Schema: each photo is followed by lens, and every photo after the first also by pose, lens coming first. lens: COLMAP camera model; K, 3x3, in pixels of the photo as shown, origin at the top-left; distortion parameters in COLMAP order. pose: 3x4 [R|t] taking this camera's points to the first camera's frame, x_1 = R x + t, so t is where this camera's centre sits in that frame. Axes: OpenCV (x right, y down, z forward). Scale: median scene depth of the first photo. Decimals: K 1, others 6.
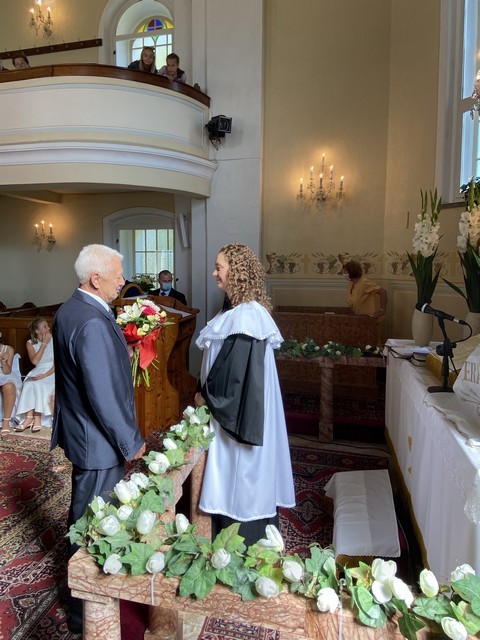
lens RADIAL K [[451.3, 0, 211.9], [0, 451.3, 282.8], [0, 0, 1]] dist [0.069580, -0.057295]
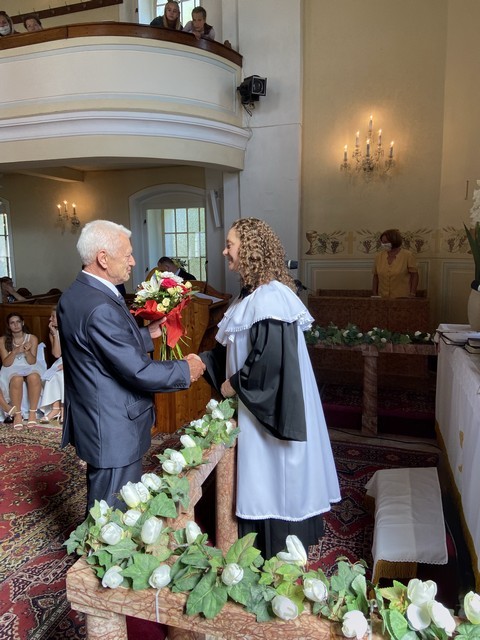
lens RADIAL K [[480.4, 0, 228.4], [0, 480.4, 299.2], [0, 0, 1]] dist [0.070708, -0.060655]
pose [[0.998632, -0.011801, -0.050945, 0.021123], [0.015224, 0.997614, 0.067339, 0.004885], [0.050029, -0.068022, 0.996429, 0.035228]]
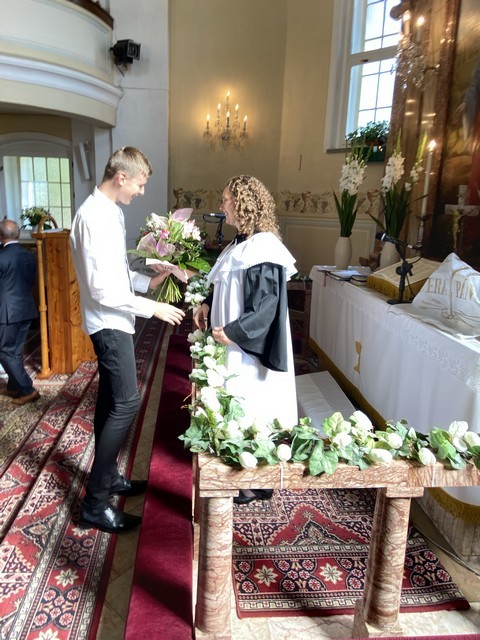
lens RADIAL K [[437.1, 0, 209.1], [0, 437.1, 273.7], [0, 0, 1]] dist [0.040524, -0.042133]
pose [[0.948581, -0.026176, 0.315449, -0.213668], [-0.013019, 0.992505, 0.121505, 0.010616], [-0.316266, -0.119364, 0.941131, 0.026415]]
